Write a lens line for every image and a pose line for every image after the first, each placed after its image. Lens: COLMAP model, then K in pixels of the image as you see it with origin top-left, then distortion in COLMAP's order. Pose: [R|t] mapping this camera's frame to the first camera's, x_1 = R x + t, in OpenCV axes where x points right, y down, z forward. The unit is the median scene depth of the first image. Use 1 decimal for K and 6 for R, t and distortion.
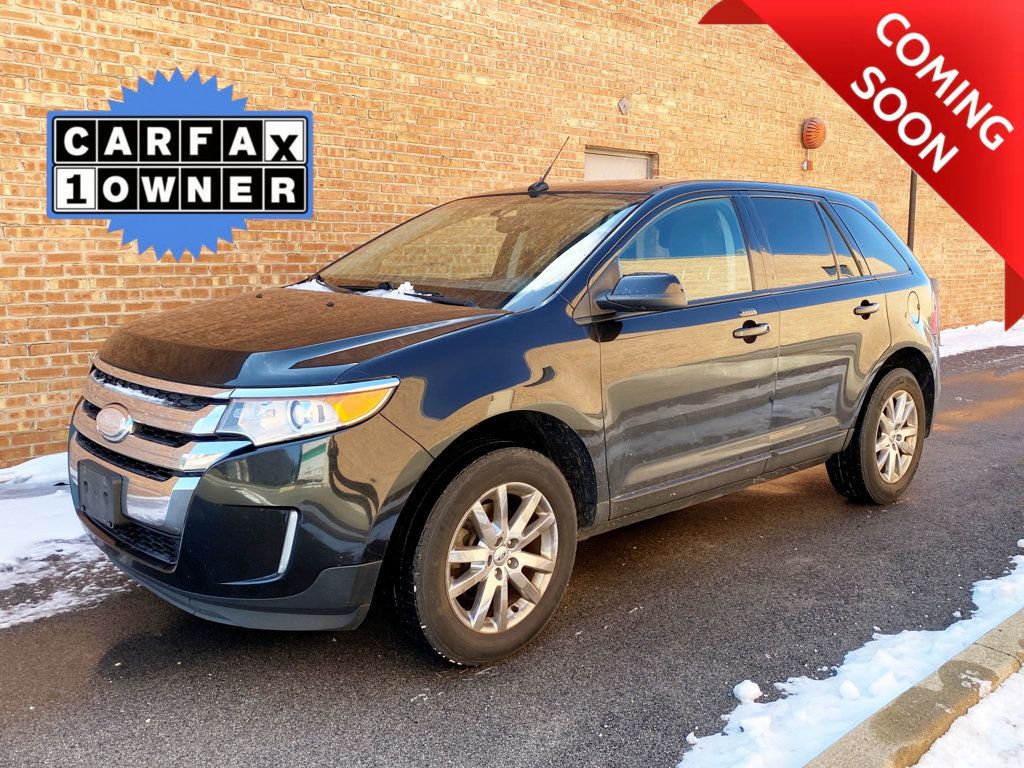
lens RADIAL K [[944.7, 0, 512.0], [0, 944.7, 384.0], [0, 0, 1]] dist [0.018455, -0.004947]
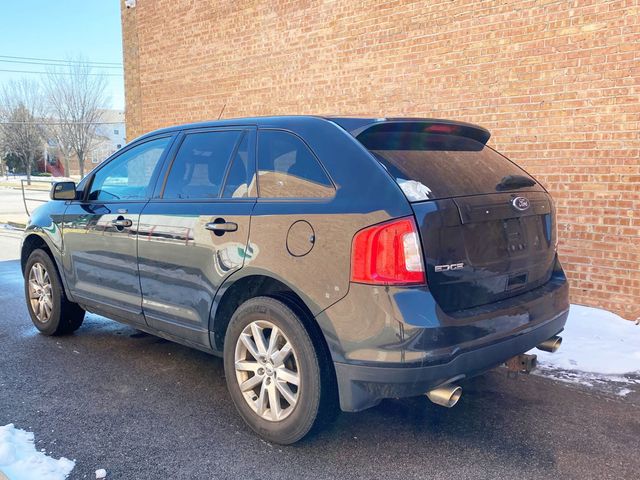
lens RADIAL K [[592.7, 0, 334.4], [0, 592.7, 239.2], [0, 0, 1]] dist [0.091046, -0.140096]
pose [[0.082586, 0.099018, -0.991653, 0.731159], [-0.149309, 0.985050, 0.085924, -0.098164], [0.985336, 0.140966, 0.096135, 0.728032]]
